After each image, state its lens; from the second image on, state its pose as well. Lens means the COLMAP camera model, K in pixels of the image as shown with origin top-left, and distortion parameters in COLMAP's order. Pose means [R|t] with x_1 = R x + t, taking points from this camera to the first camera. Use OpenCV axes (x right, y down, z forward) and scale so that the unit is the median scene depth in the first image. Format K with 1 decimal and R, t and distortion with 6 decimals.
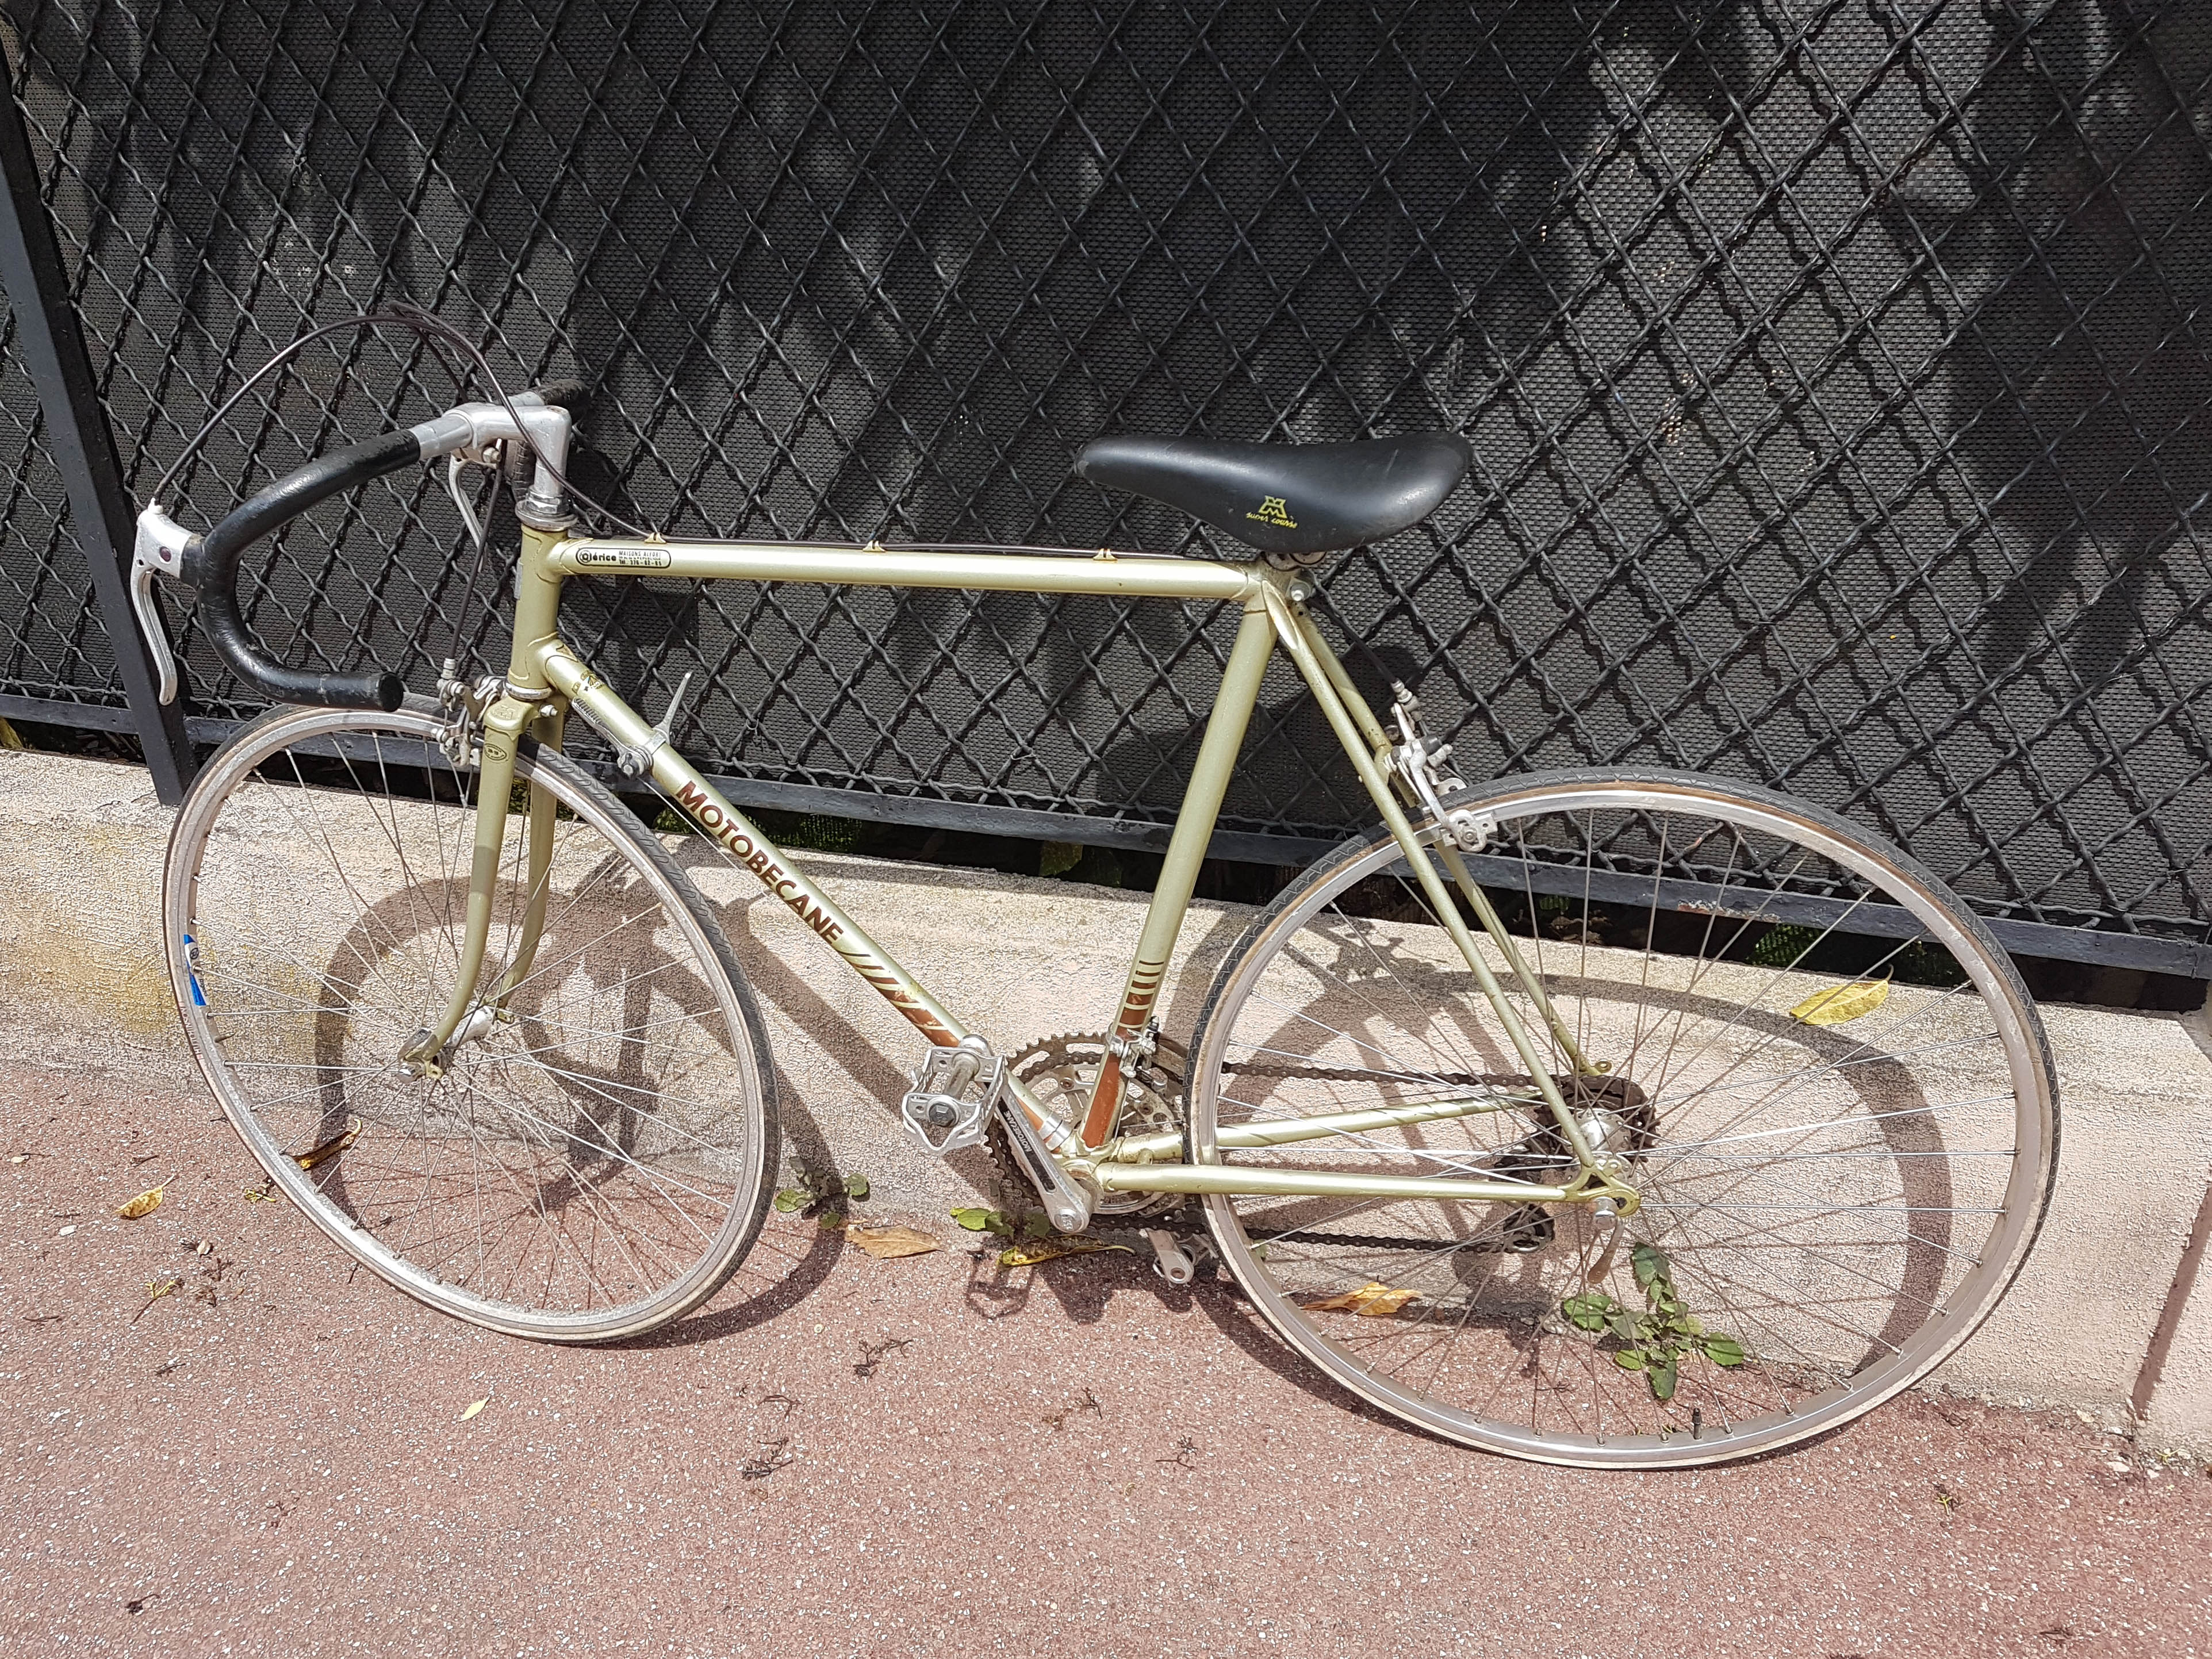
lens RADIAL K [[1800.4, 0, 1061.2], [0, 1800.4, 835.4], [0, 0, 1]] dist [0.000375, 0.000705]
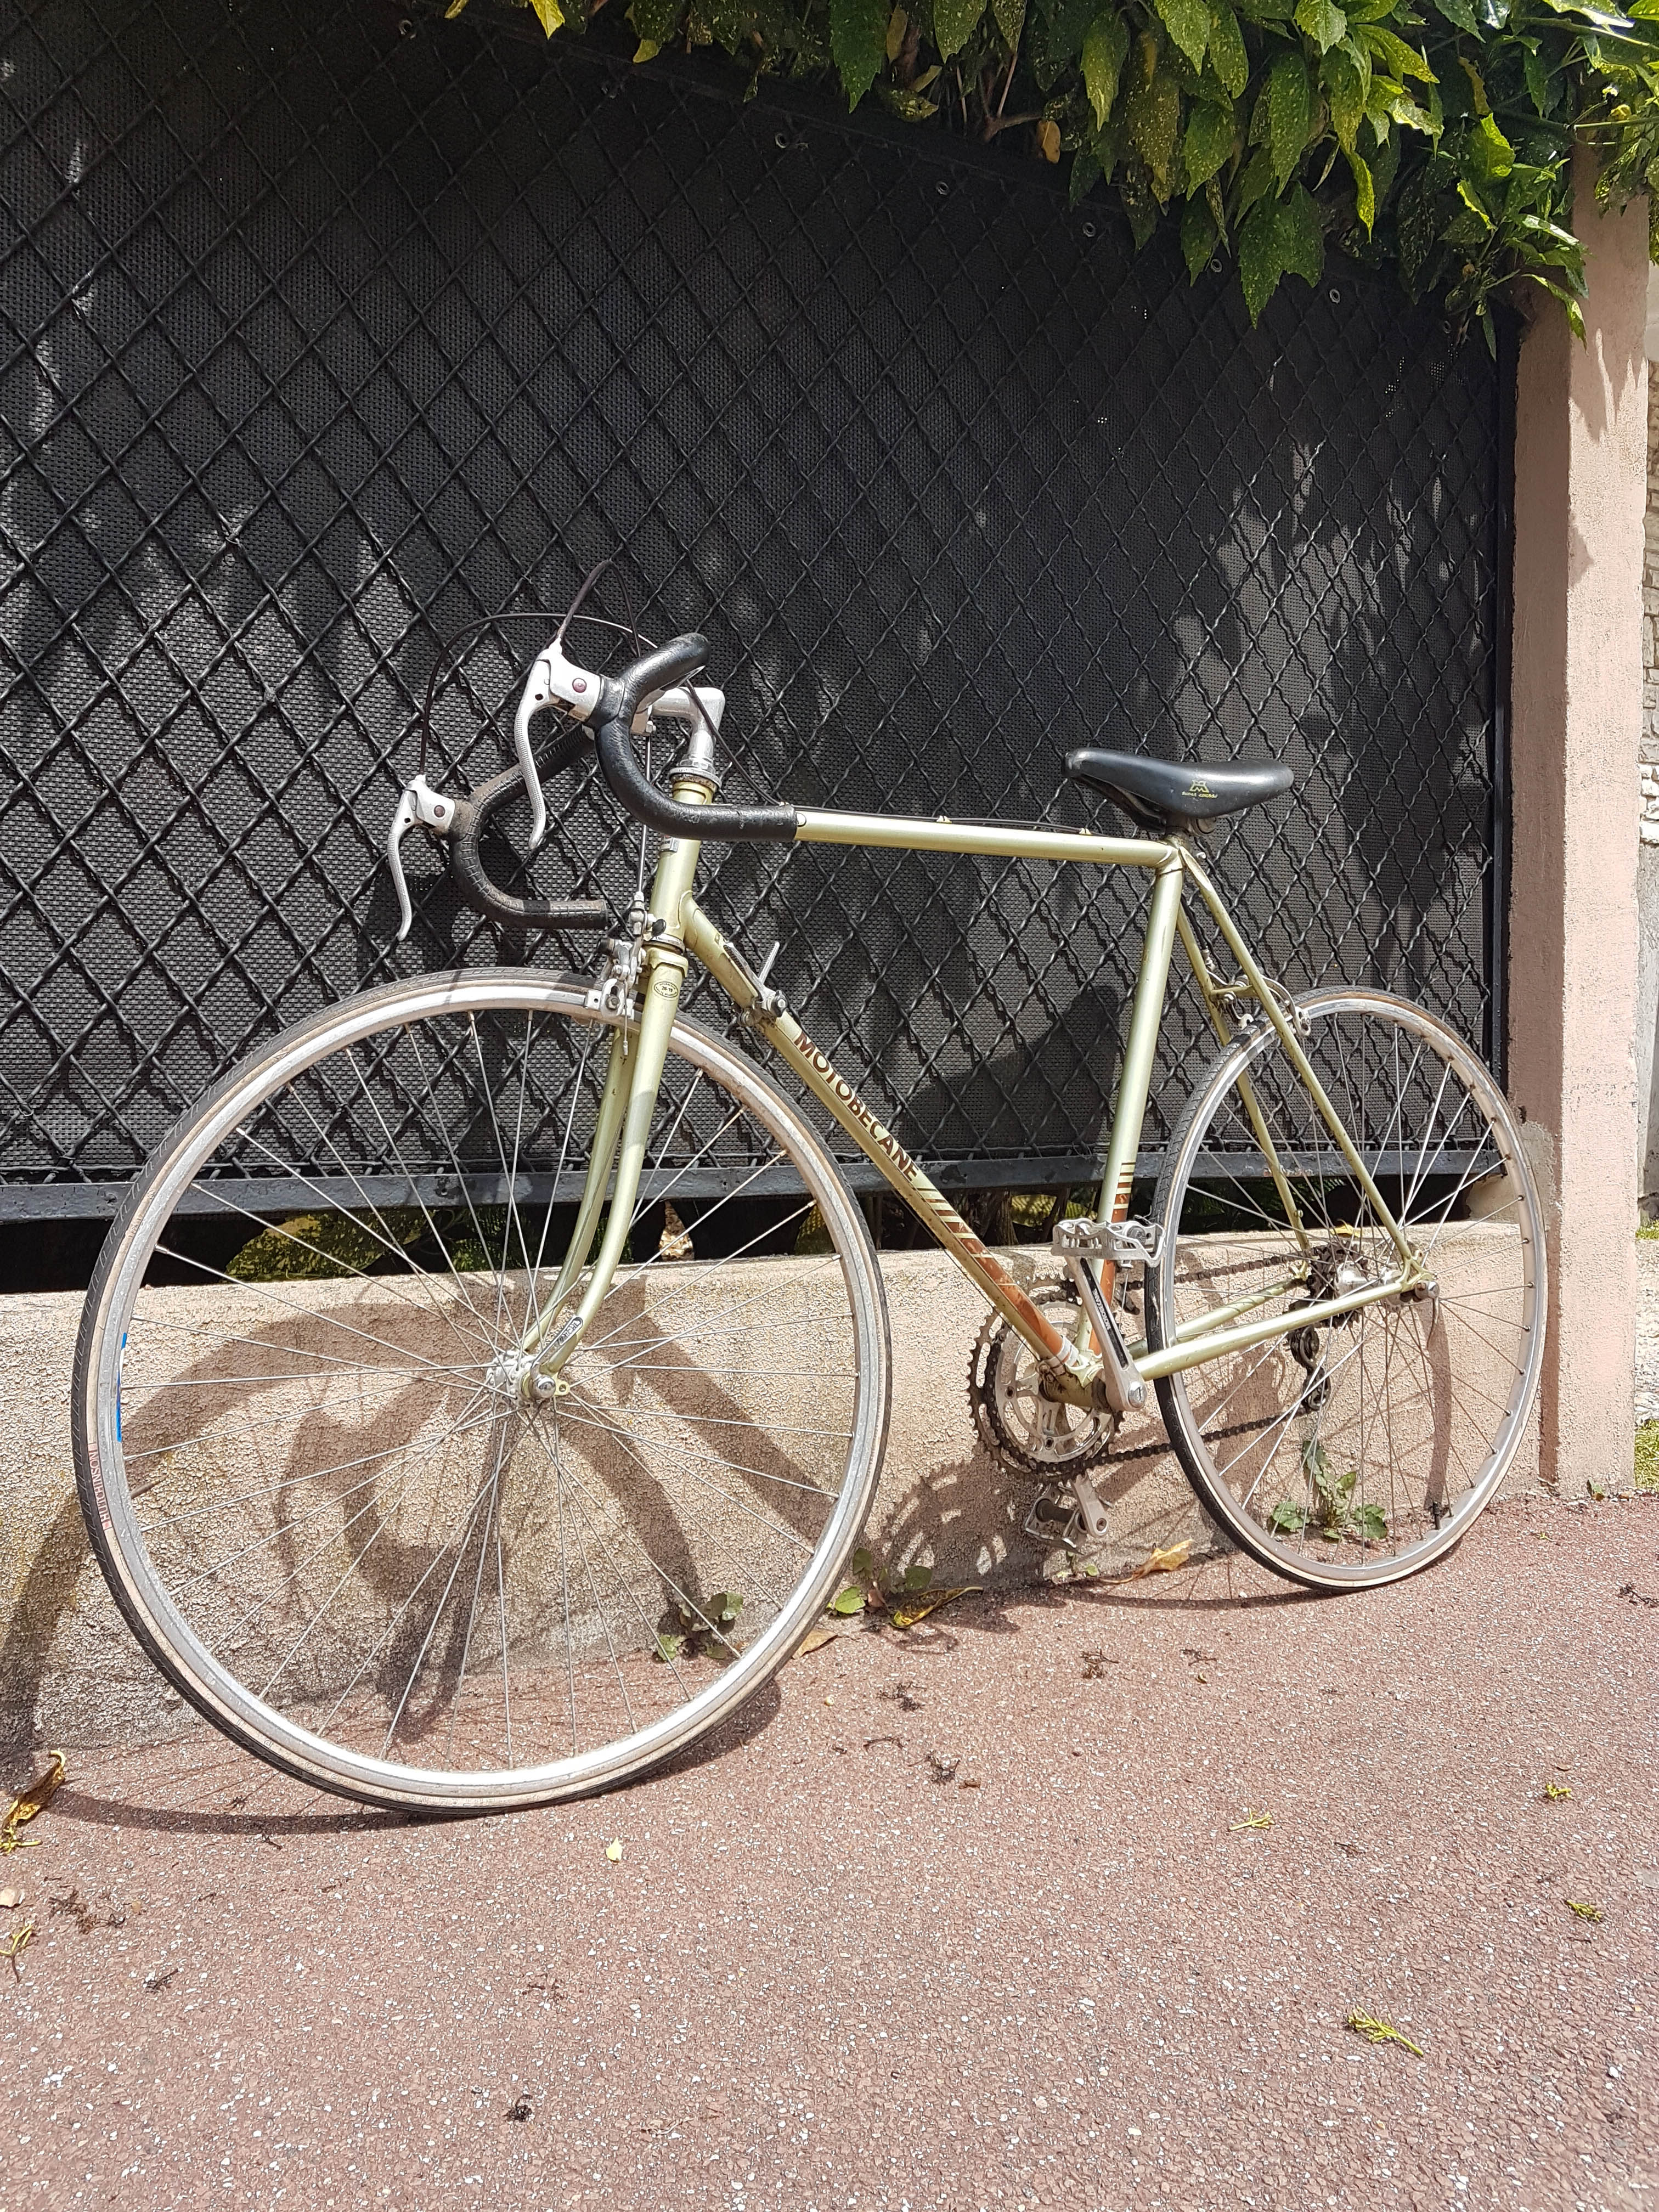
lens RADIAL K [[1766.7, 0, 797.8], [0, 1766.7, 1089.5], [0, 0, 1]] dist [0.022129, -0.000537]
pose [[0.706374, 0.028601, 0.707260, -0.908157], [0.319772, 0.878518, -0.354898, 0.358643], [-0.631491, 0.476853, 0.611417, 0.338502]]
